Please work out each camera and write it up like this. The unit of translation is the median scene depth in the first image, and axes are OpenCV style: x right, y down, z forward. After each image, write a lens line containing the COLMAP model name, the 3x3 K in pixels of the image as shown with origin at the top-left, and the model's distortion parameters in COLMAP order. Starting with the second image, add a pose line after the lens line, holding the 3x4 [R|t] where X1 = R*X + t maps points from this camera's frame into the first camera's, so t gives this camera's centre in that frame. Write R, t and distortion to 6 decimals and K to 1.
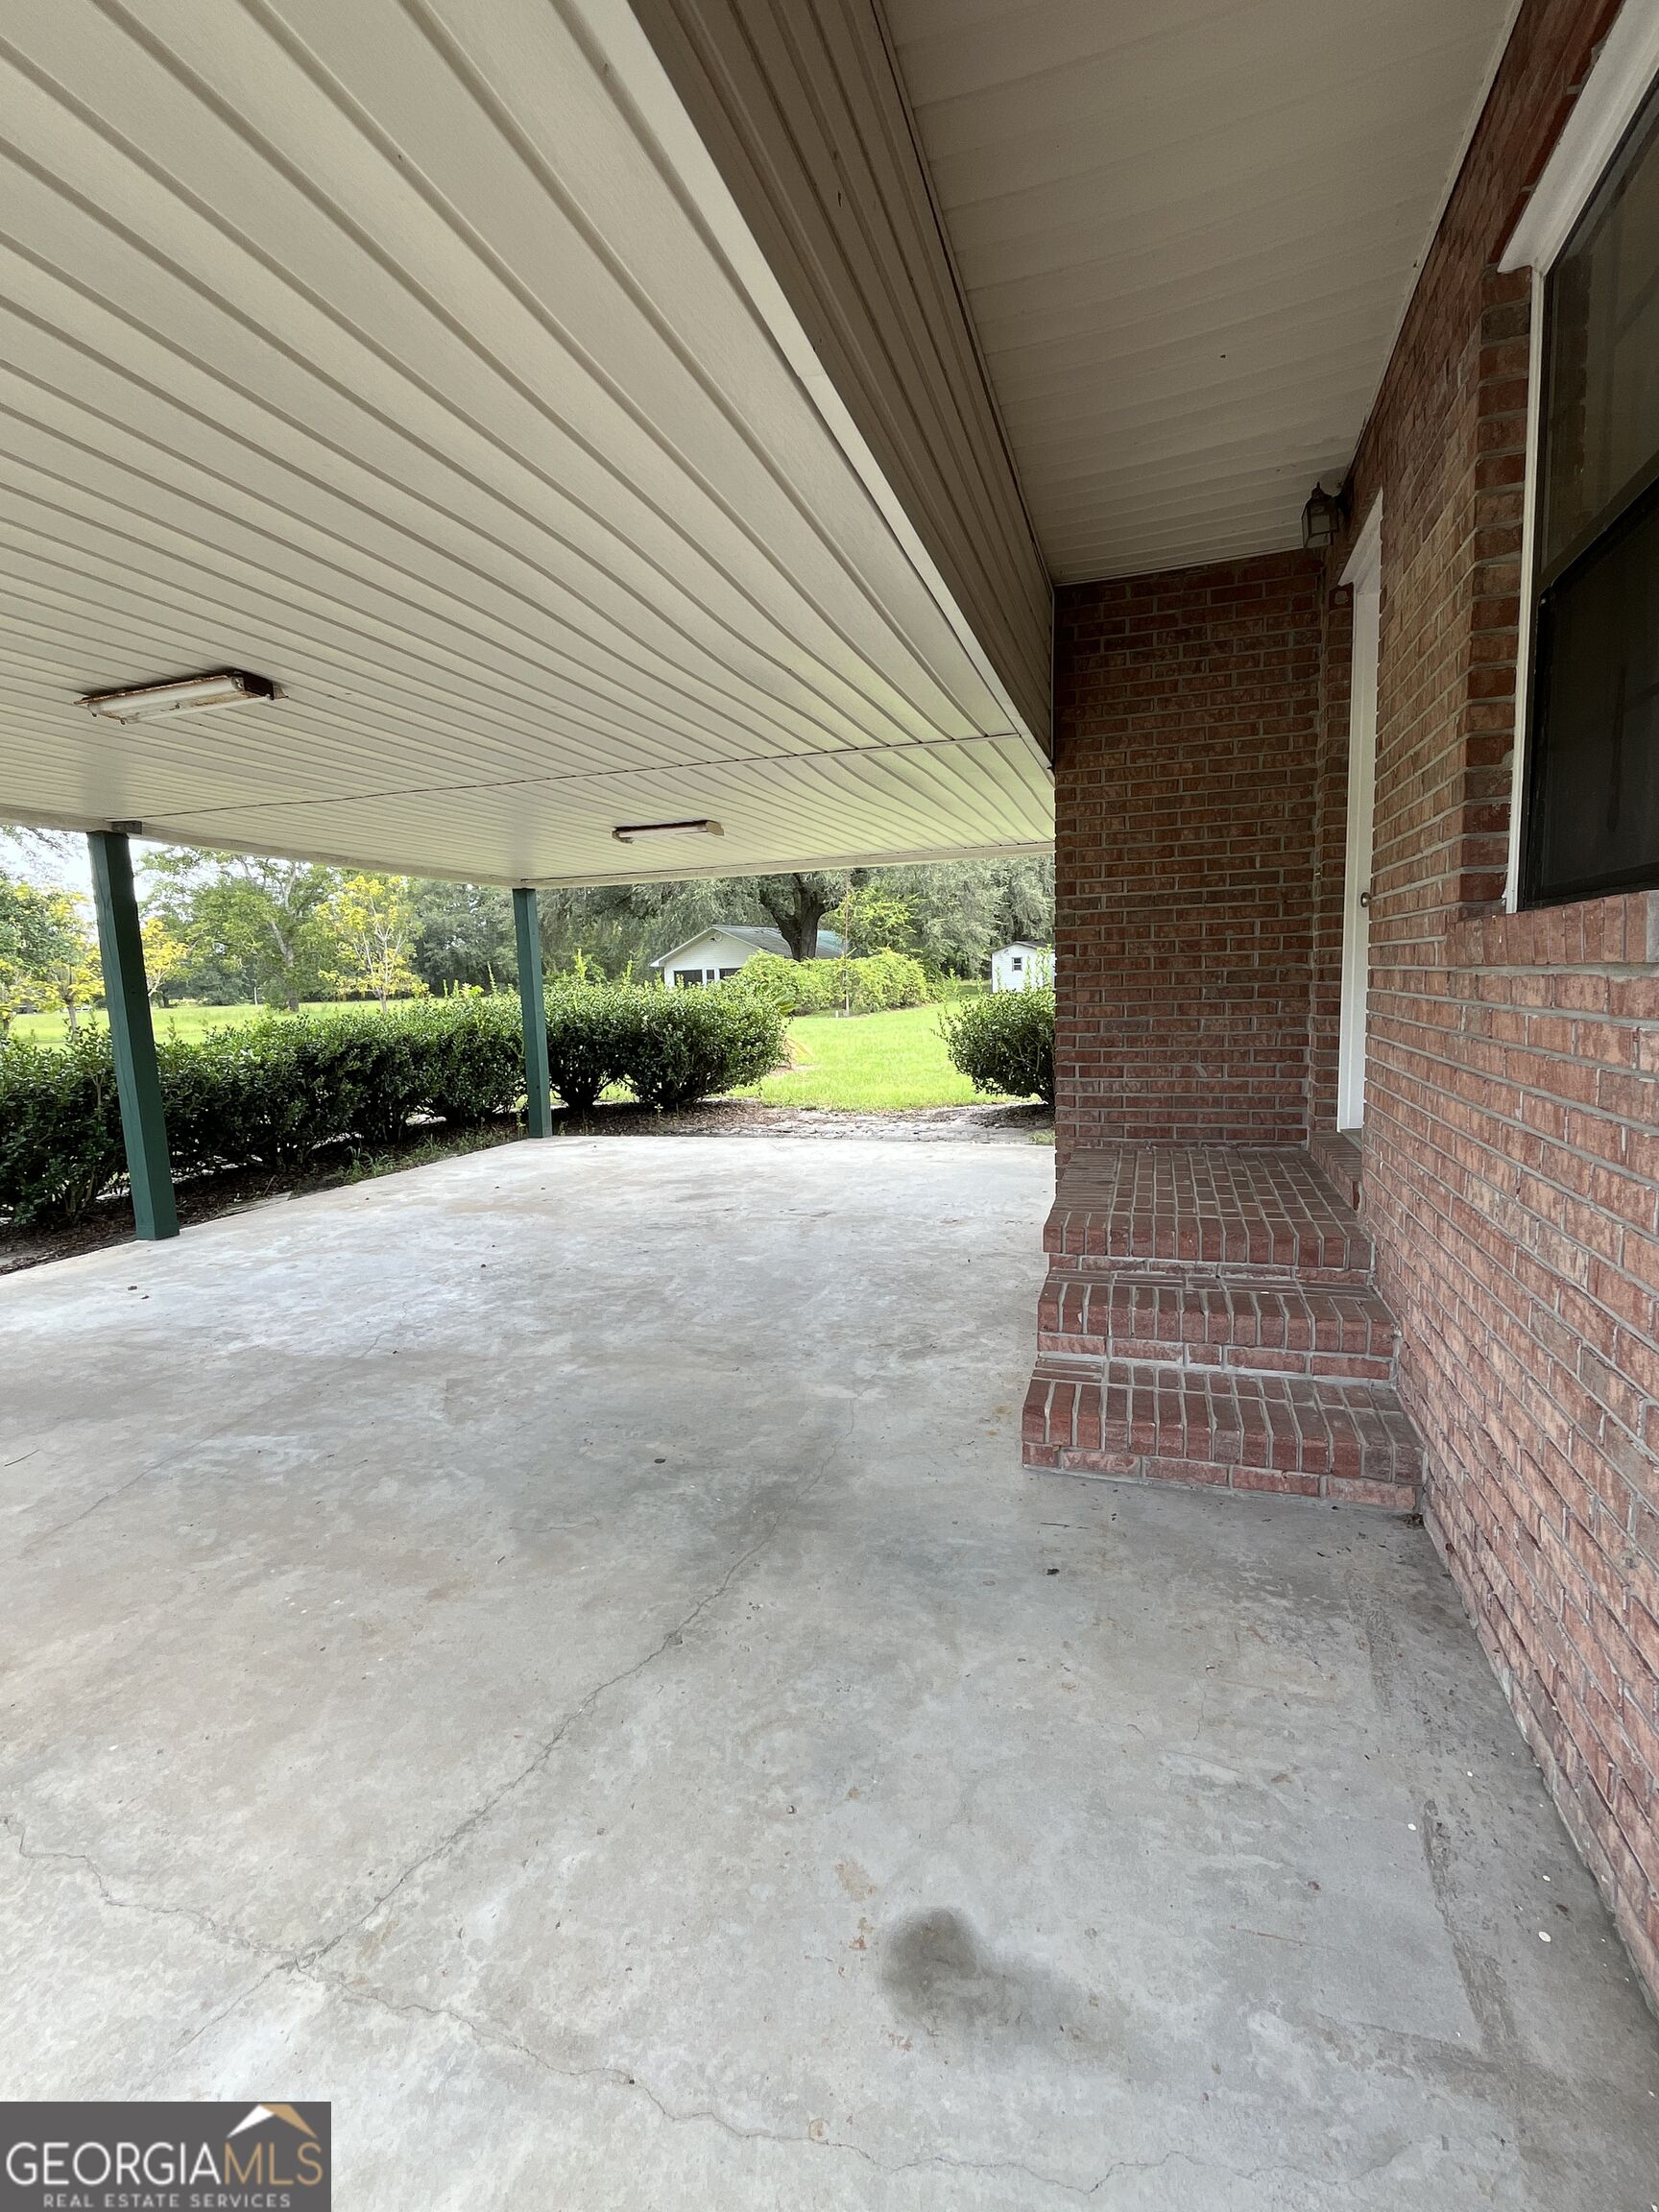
lens RADIAL K [[999.0, 0, 820.6], [0, 999.0, 1096.6], [0, 0, 1]] dist [-0.001698, -0.000236]
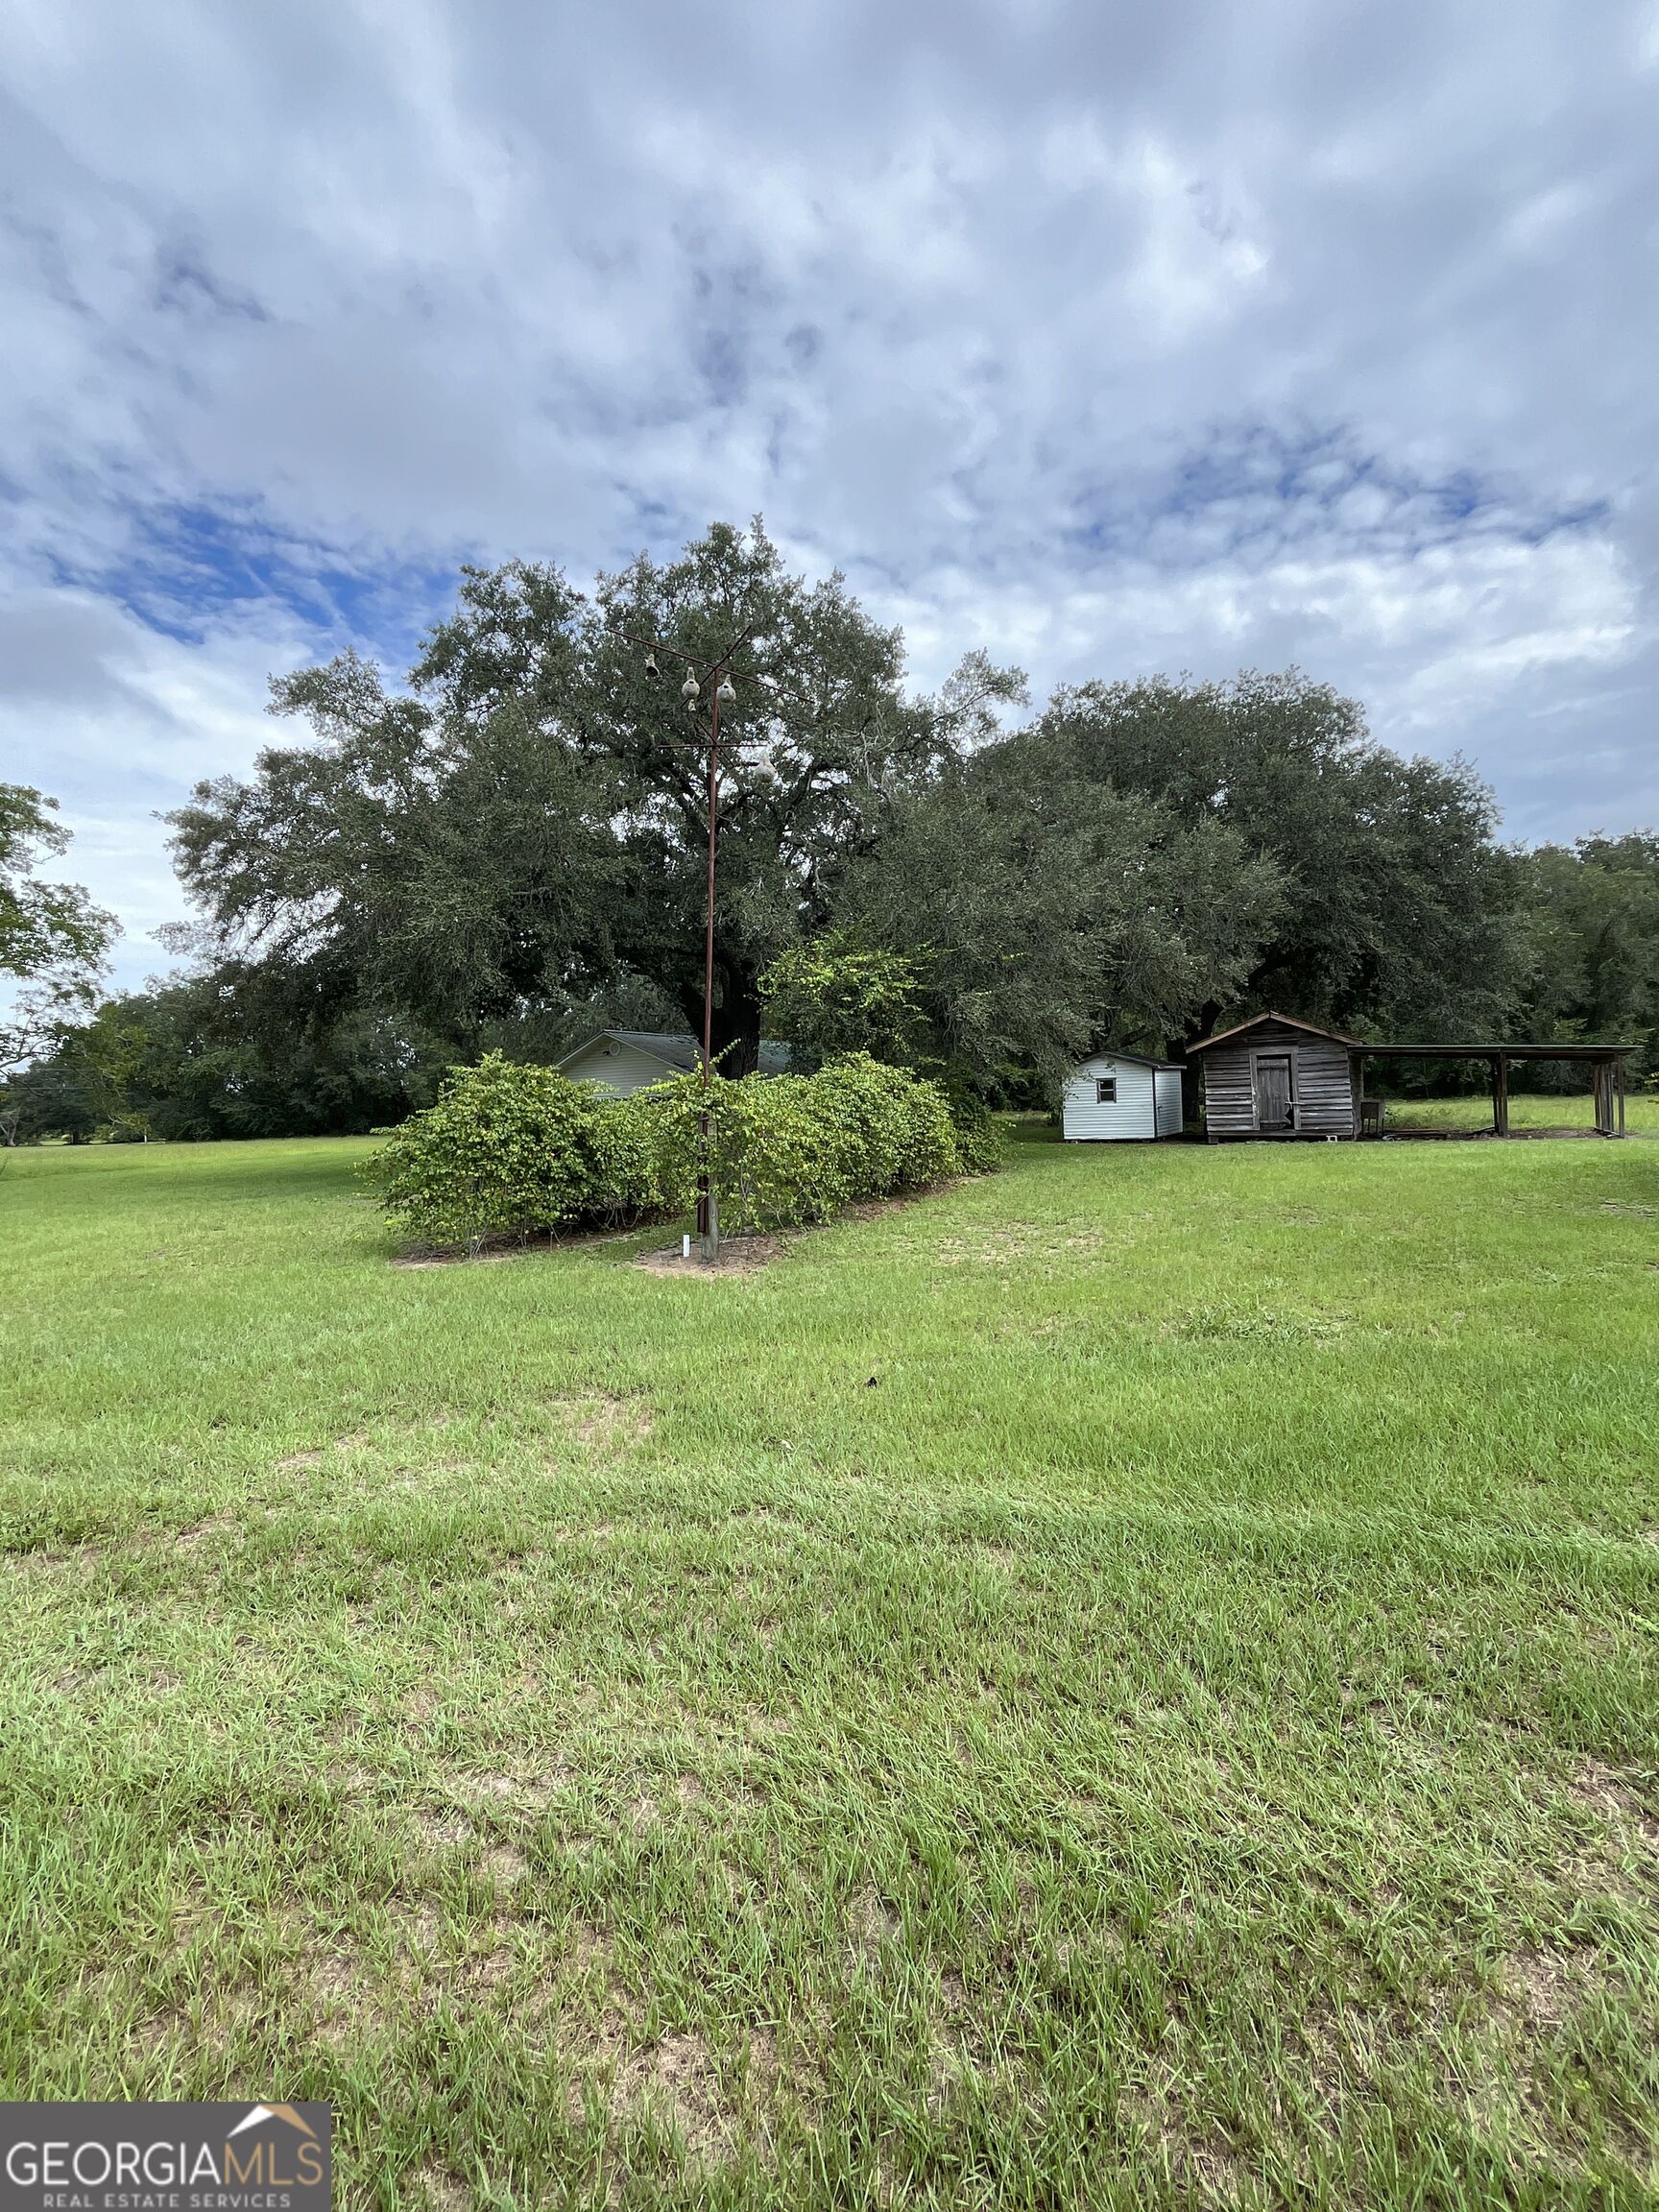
lens RADIAL K [[999.0, 0, 832.1], [0, 999.0, 1085.2], [0, 0, 1]] dist [-0.001698, -0.000236]
pose [[0.999997, -0.001478, -0.001998, 0.056157], [0.001187, 0.990356, -0.138538, -0.079130], [0.002183, 0.138535, 0.990355, 0.602257]]
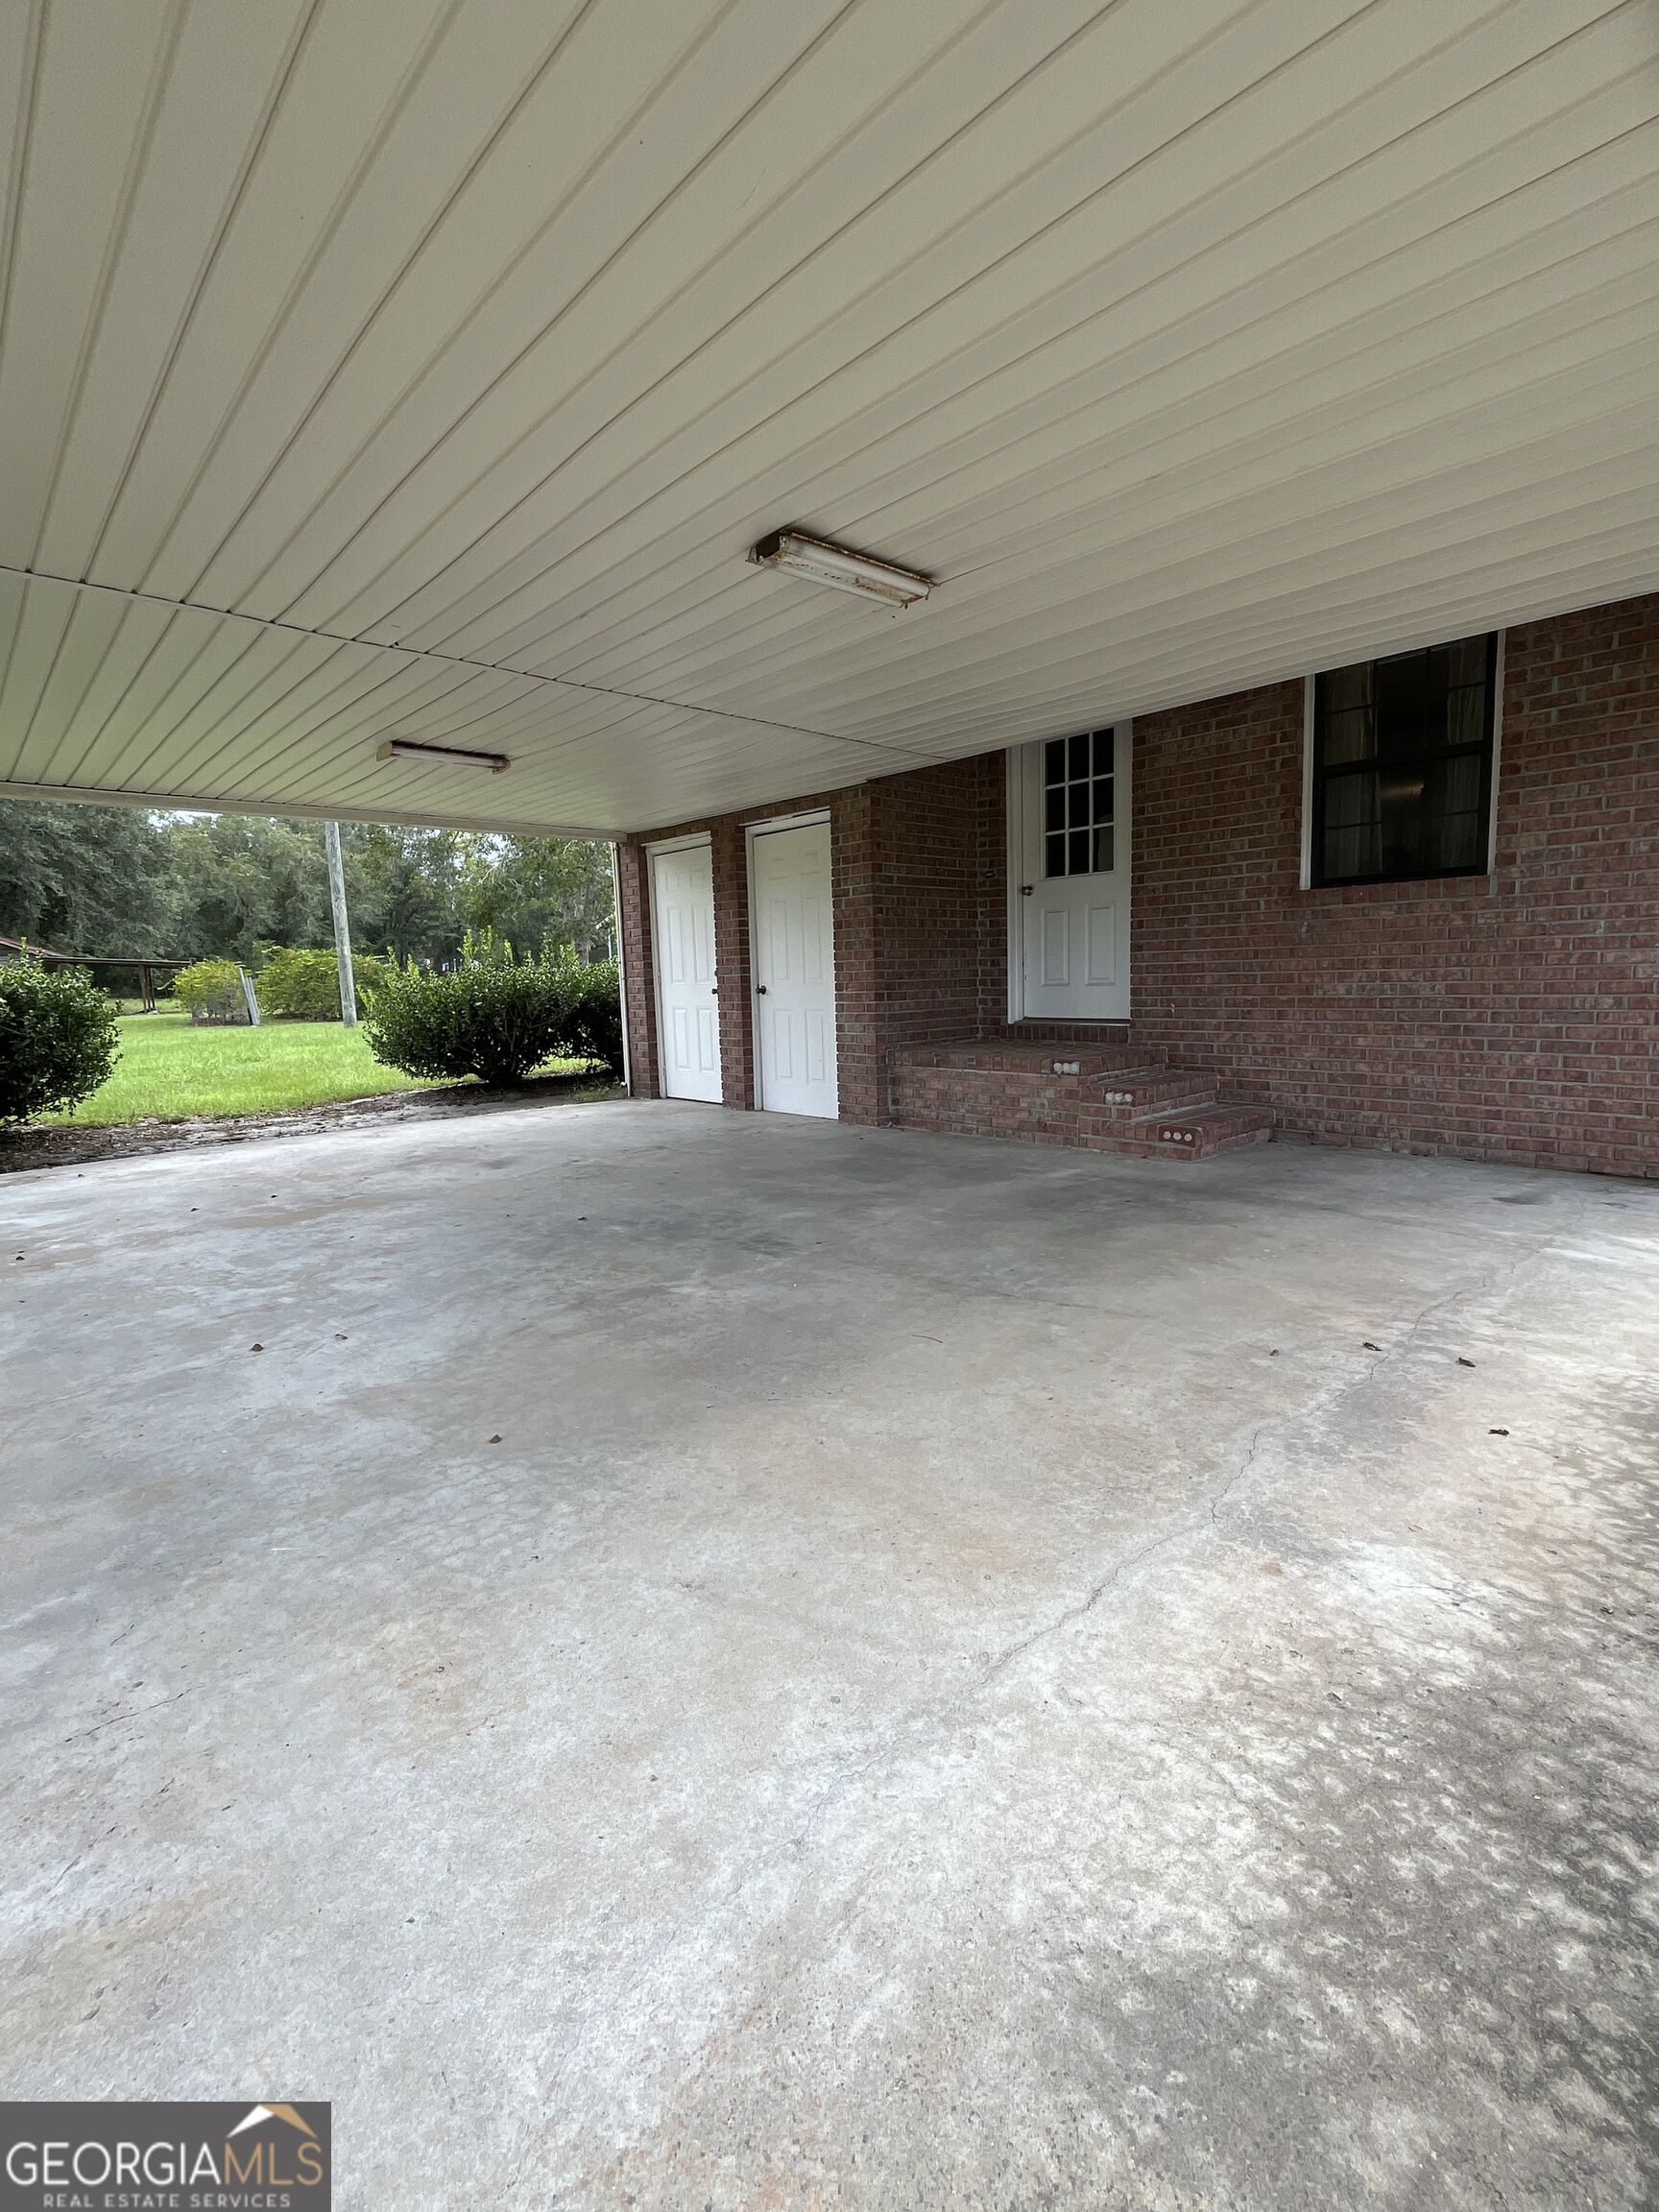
lens RADIAL K [[999.0, 0, 828.2], [0, 999.0, 1104.1], [0, 0, 1]] dist [-0.001698, -0.000236]
pose [[0.485390, -0.094124, 0.869216, -0.116075], [0.116053, 0.992327, 0.042649, 0.006334], [-0.866561, 0.080174, 0.492589, 0.042025]]
